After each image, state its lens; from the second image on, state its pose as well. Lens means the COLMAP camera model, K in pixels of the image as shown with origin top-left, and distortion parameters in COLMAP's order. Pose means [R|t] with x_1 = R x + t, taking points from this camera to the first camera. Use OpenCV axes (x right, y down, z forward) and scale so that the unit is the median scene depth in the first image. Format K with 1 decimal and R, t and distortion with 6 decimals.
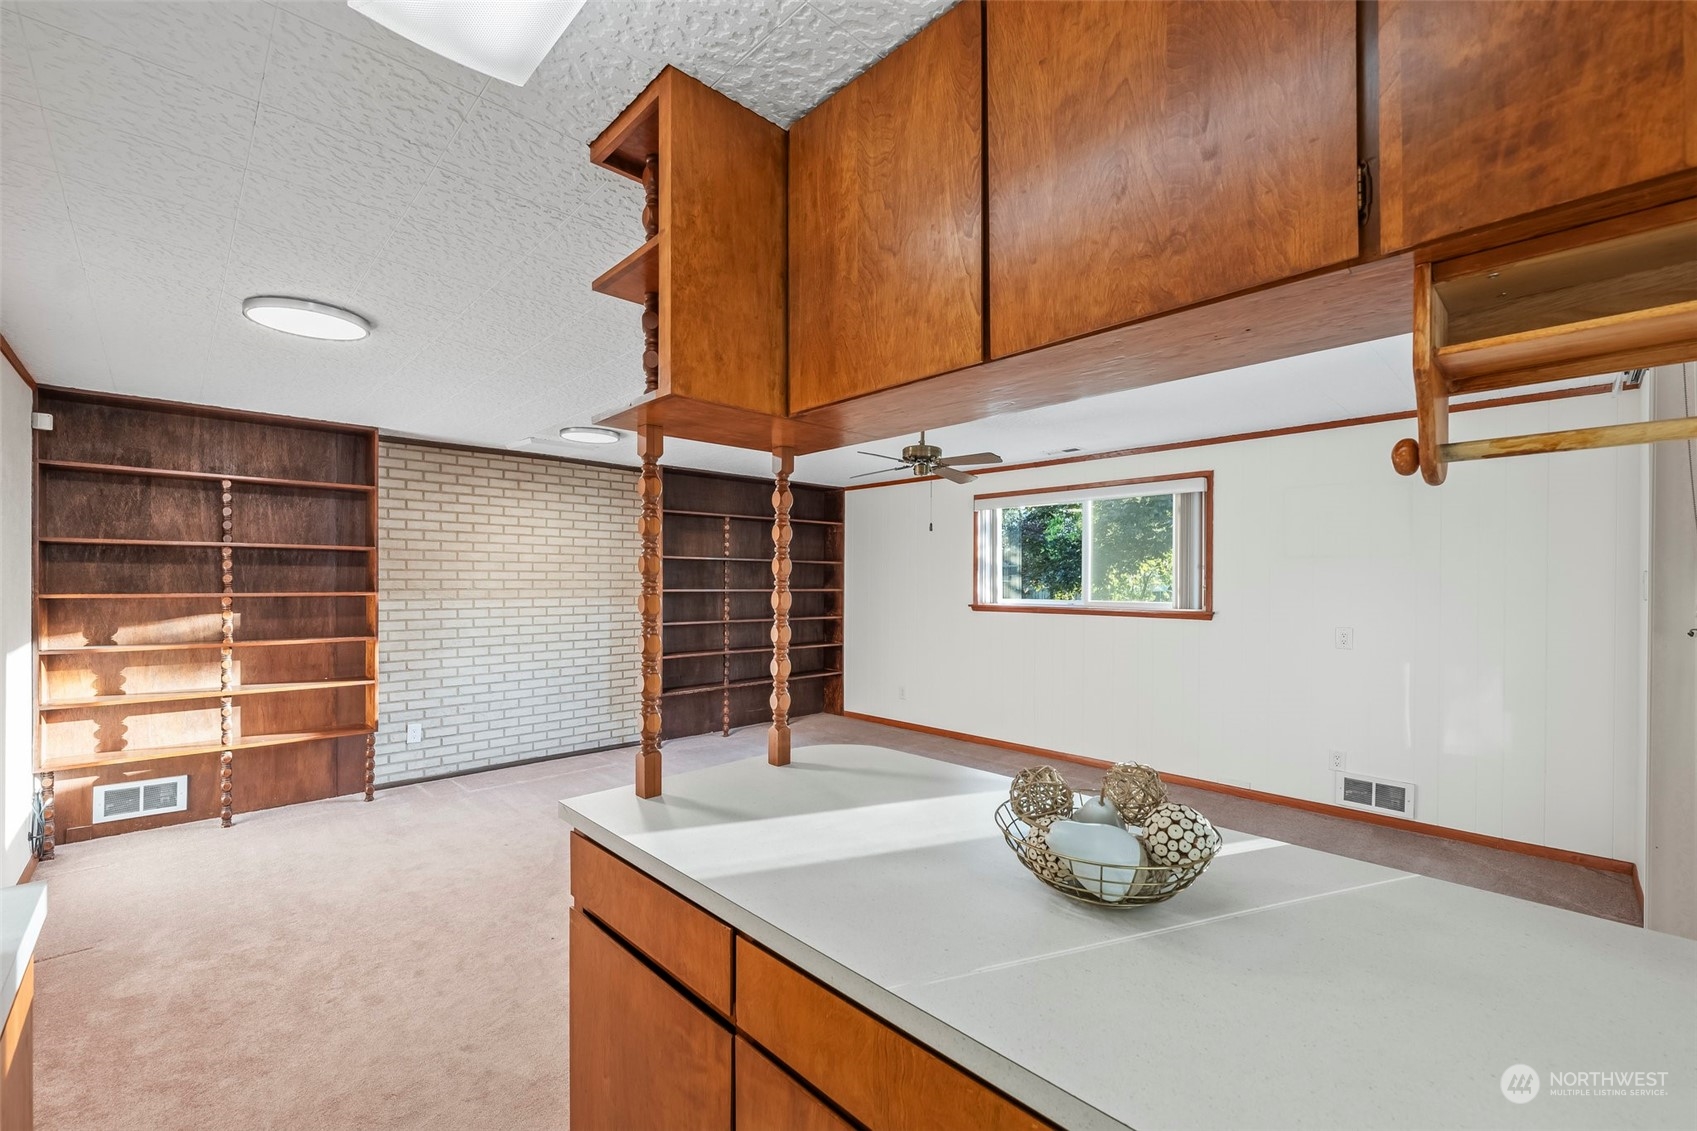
lens RADIAL K [[699.5, 0, 844.0], [0, 699.5, 584.5], [0, 0, 1]] dist [-0.001643, -0.000352]
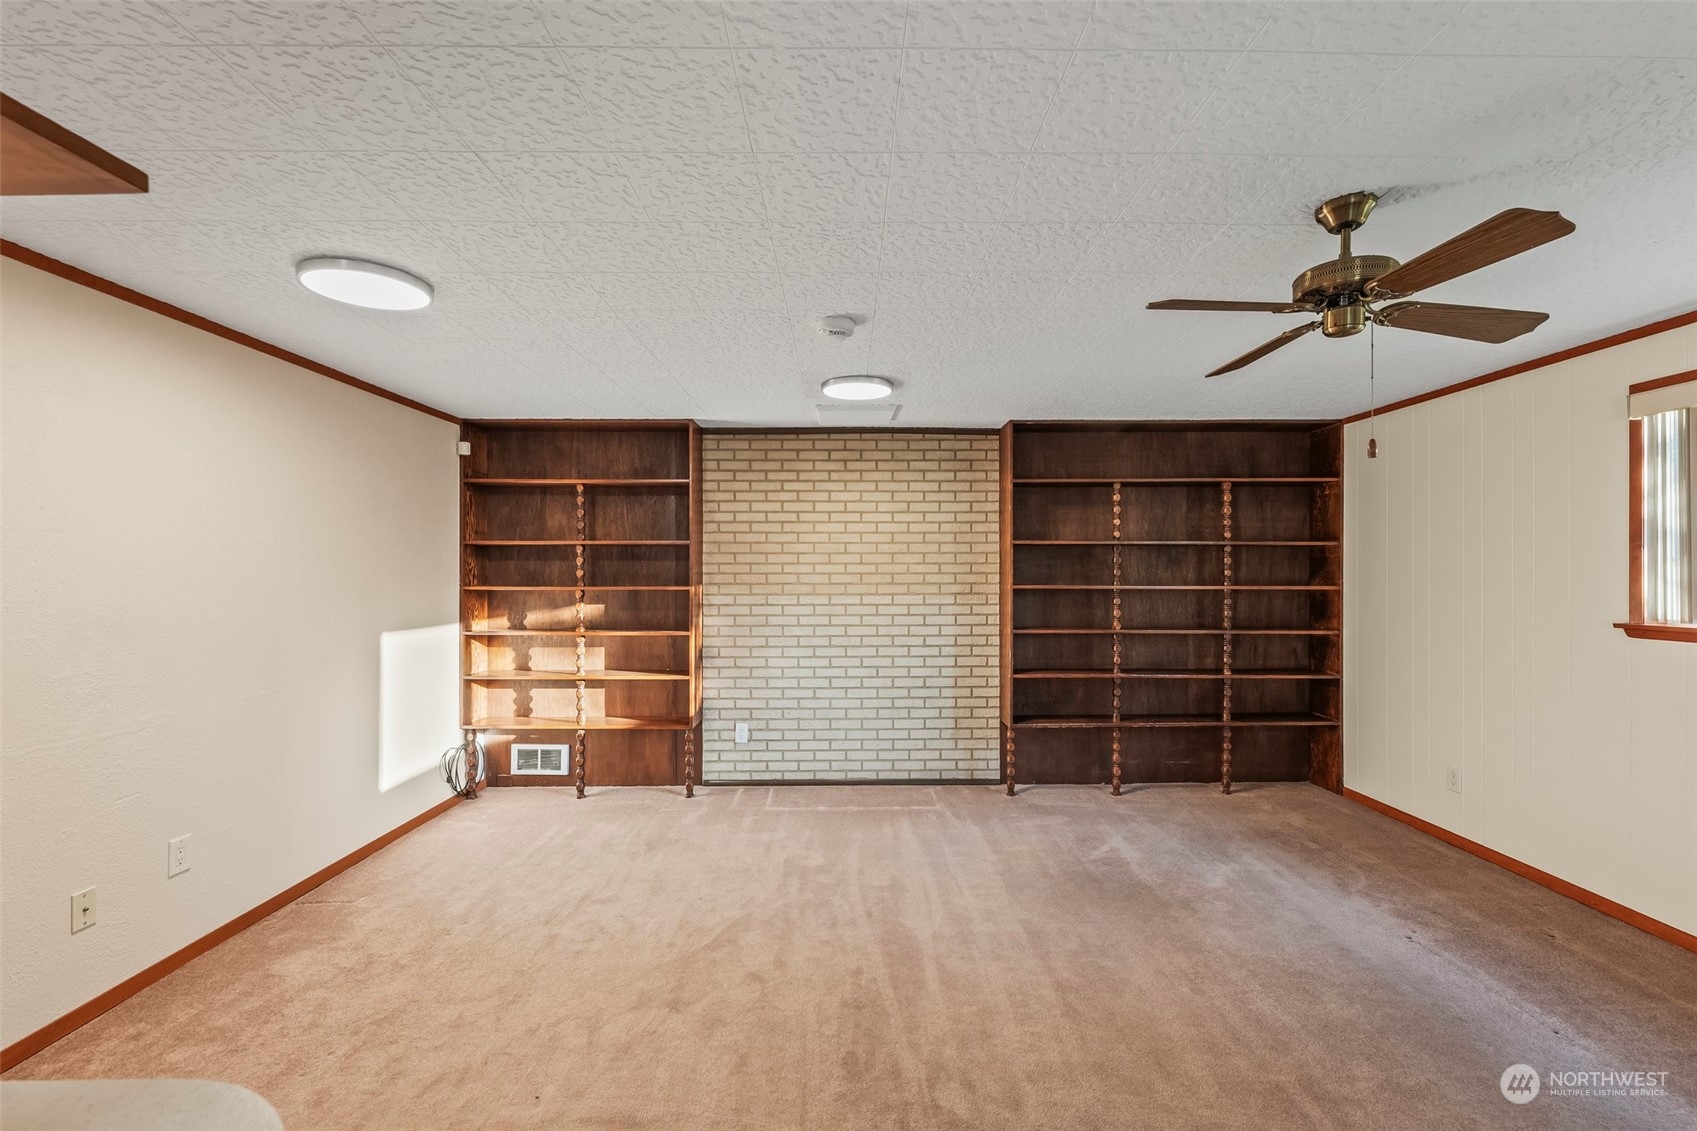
lens RADIAL K [[701.1, 0, 858.4], [0, 701.1, 572.7], [0, 0, 1]] dist [-0.000508, -0.000325]
pose [[0.730441, -0.003943, -0.682964, 0.164367], [-0.000184, 0.999982, -0.005970, -0.002496], [0.682975, 0.004486, 0.730428, 0.406623]]
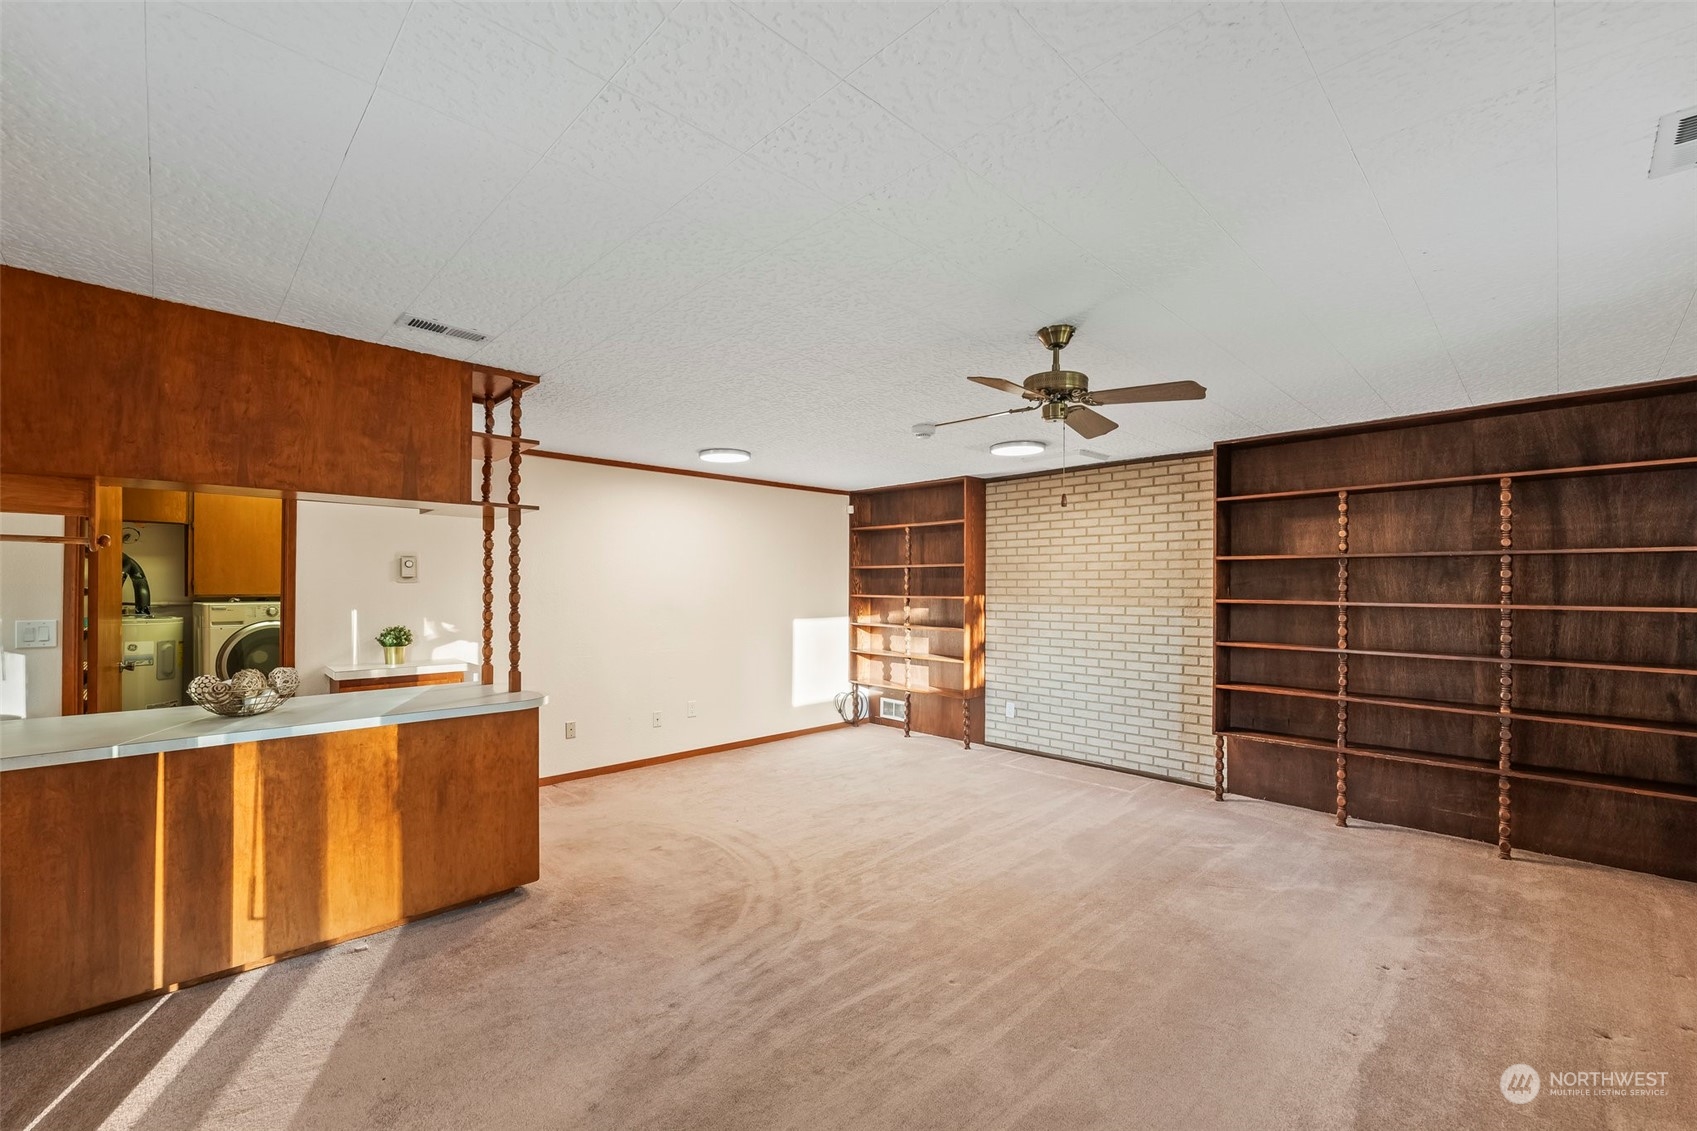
lens RADIAL K [[699.5, 0, 844.0], [0, 699.5, 584.5], [0, 0, 1]] dist [-0.001643, -0.000352]
pose [[0.005747, -0.005838, -0.999966, 0.642374], [-0.007866, 0.999952, -0.005883, -0.002315], [0.999953, 0.007899, 0.005701, 0.698628]]
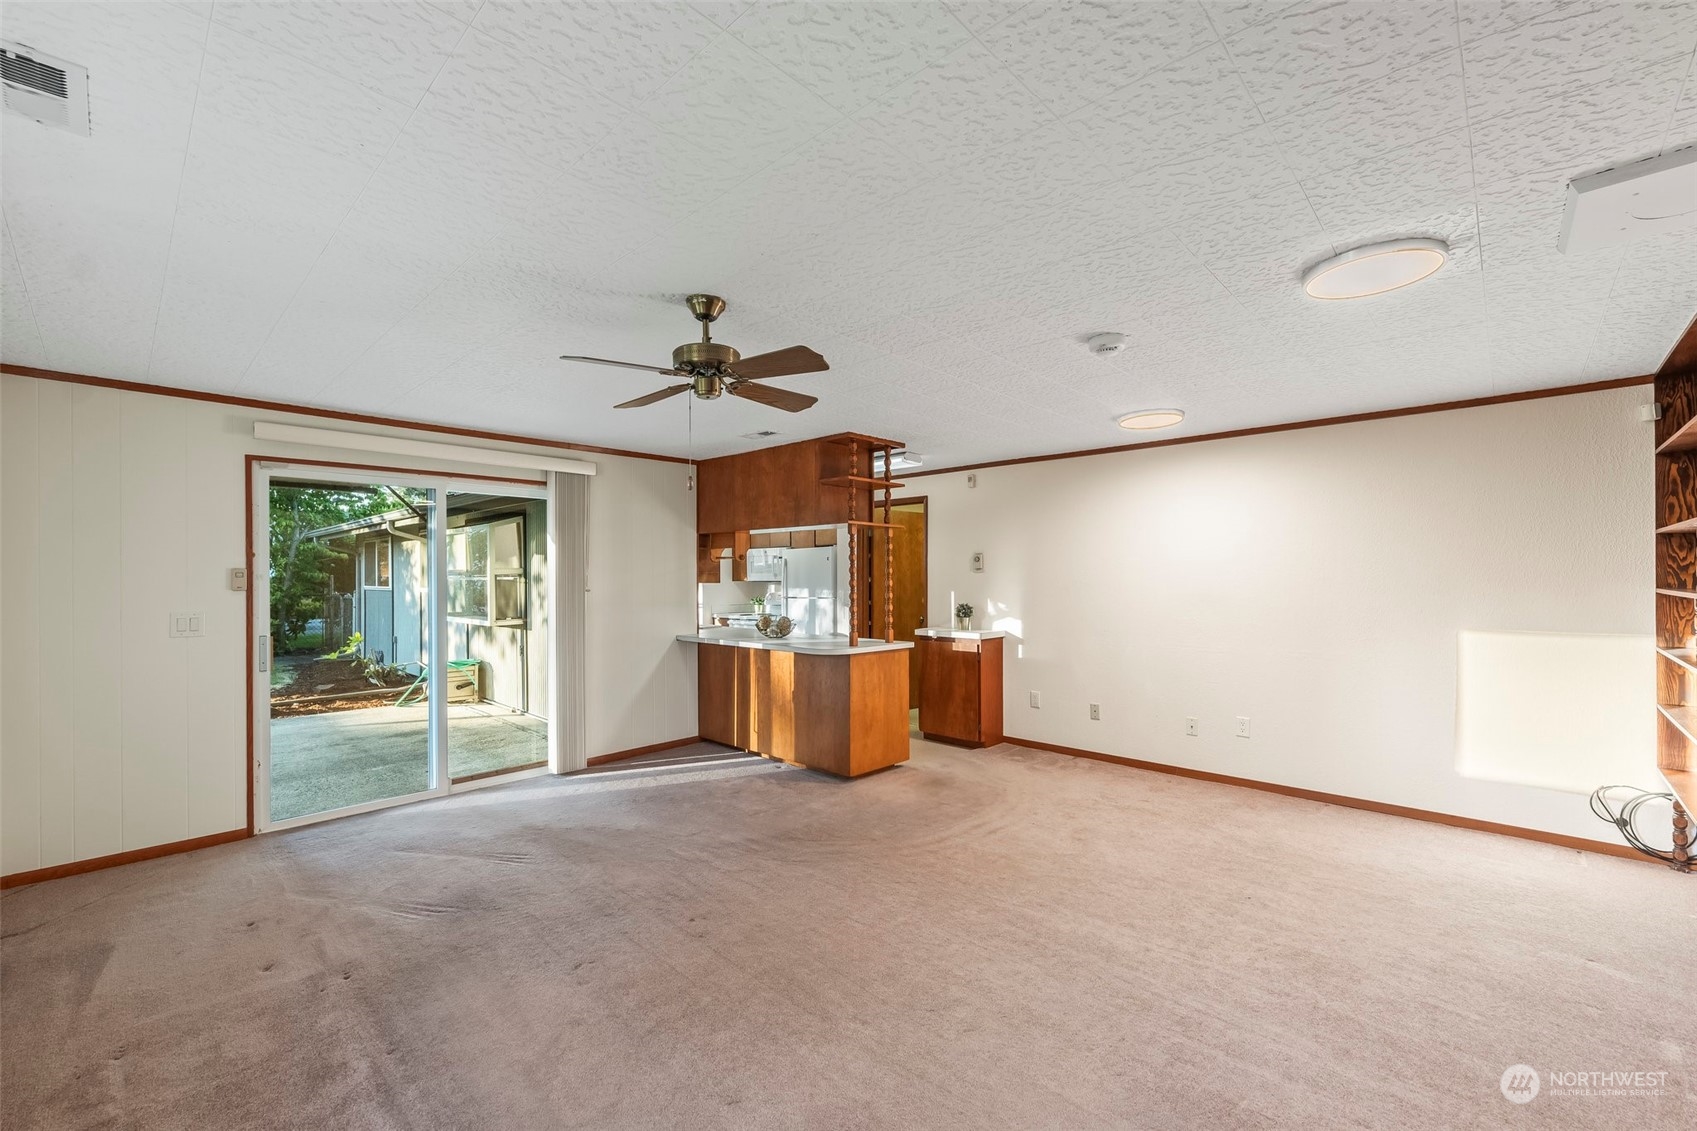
lens RADIAL K [[701.1, 0, 858.4], [0, 701.1, 572.7], [0, 0, 1]] dist [-0.000508, -0.000325]
pose [[-0.998704, -0.000002, -0.050897, 0.009819], [-0.000073, 0.999999, 0.001389, -0.007307], [0.050897, 0.001391, -0.998703, 1.387509]]
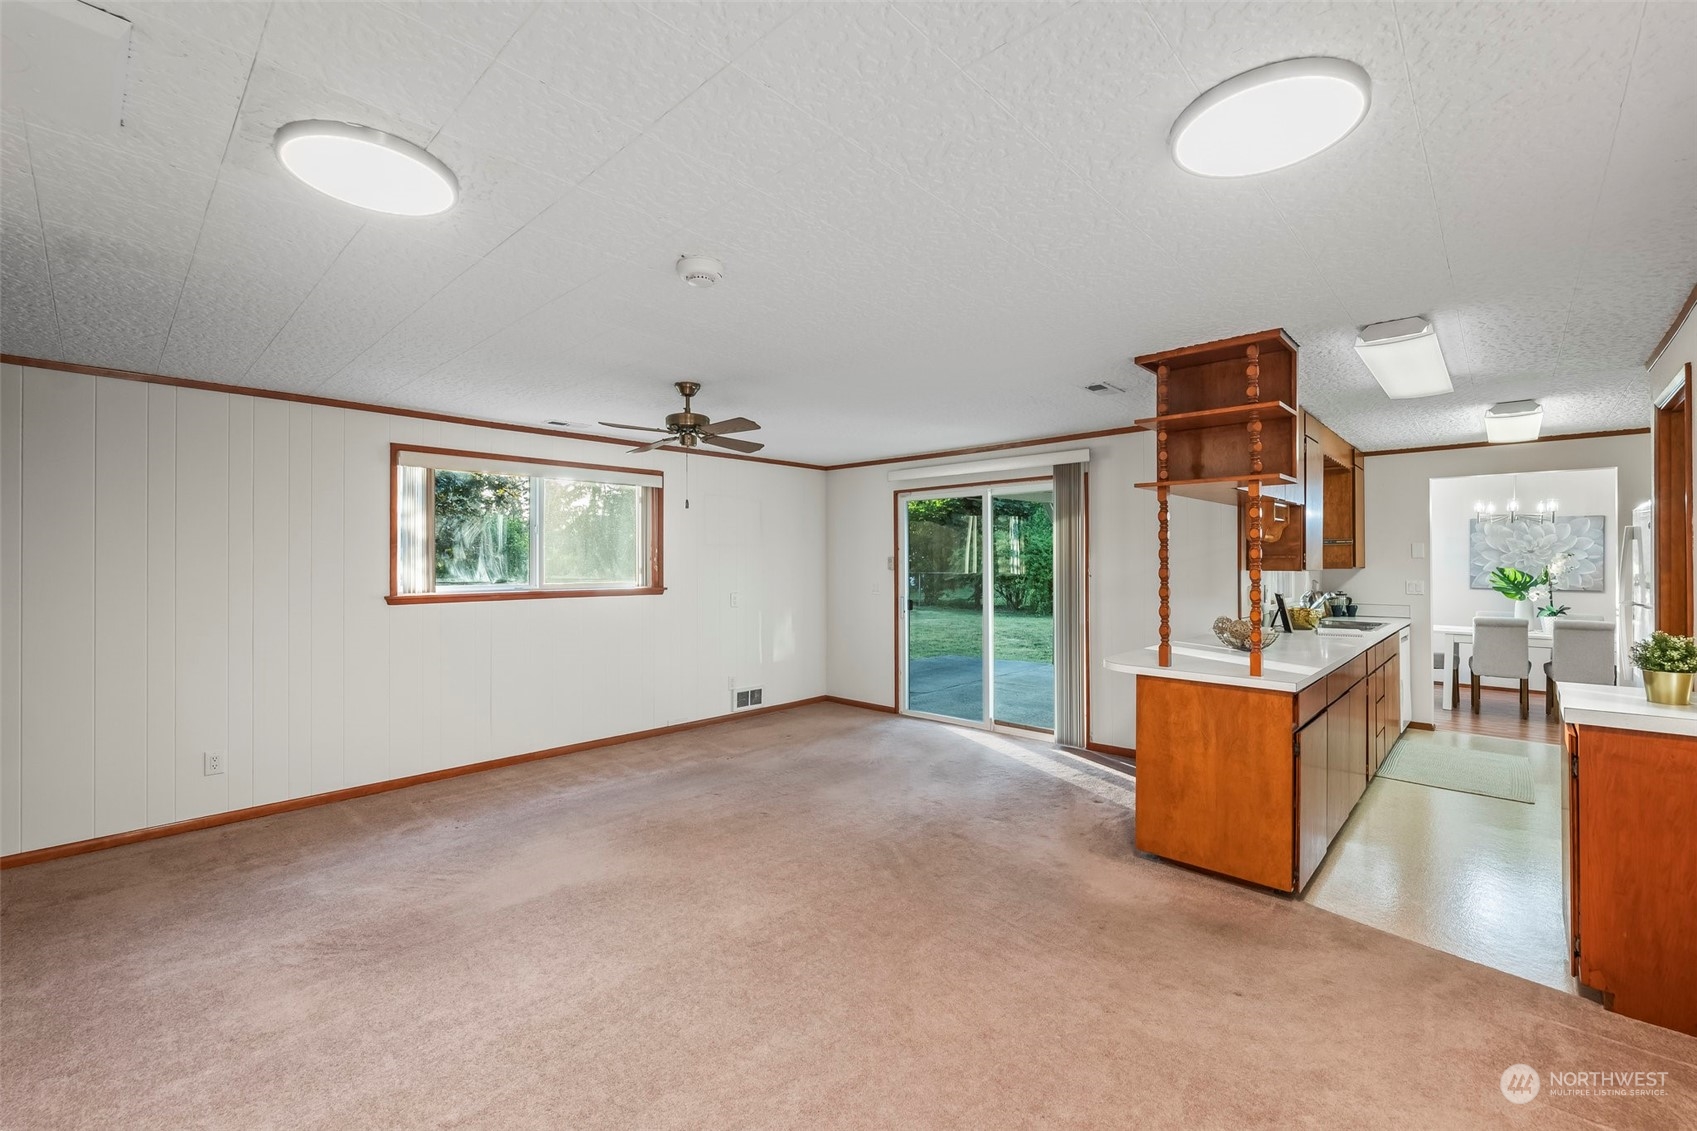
lens RADIAL K [[706.9, 0, 848.5], [0, 706.9, 565.5], [0, 0, 1]] dist [-0.000189, -0.000062]
pose [[-0.047990, -0.007653, 0.998819, -0.701529], [0.007965, 0.999936, 0.008045, -0.006101], [-0.998816, 0.008342, -0.047925, 0.721888]]
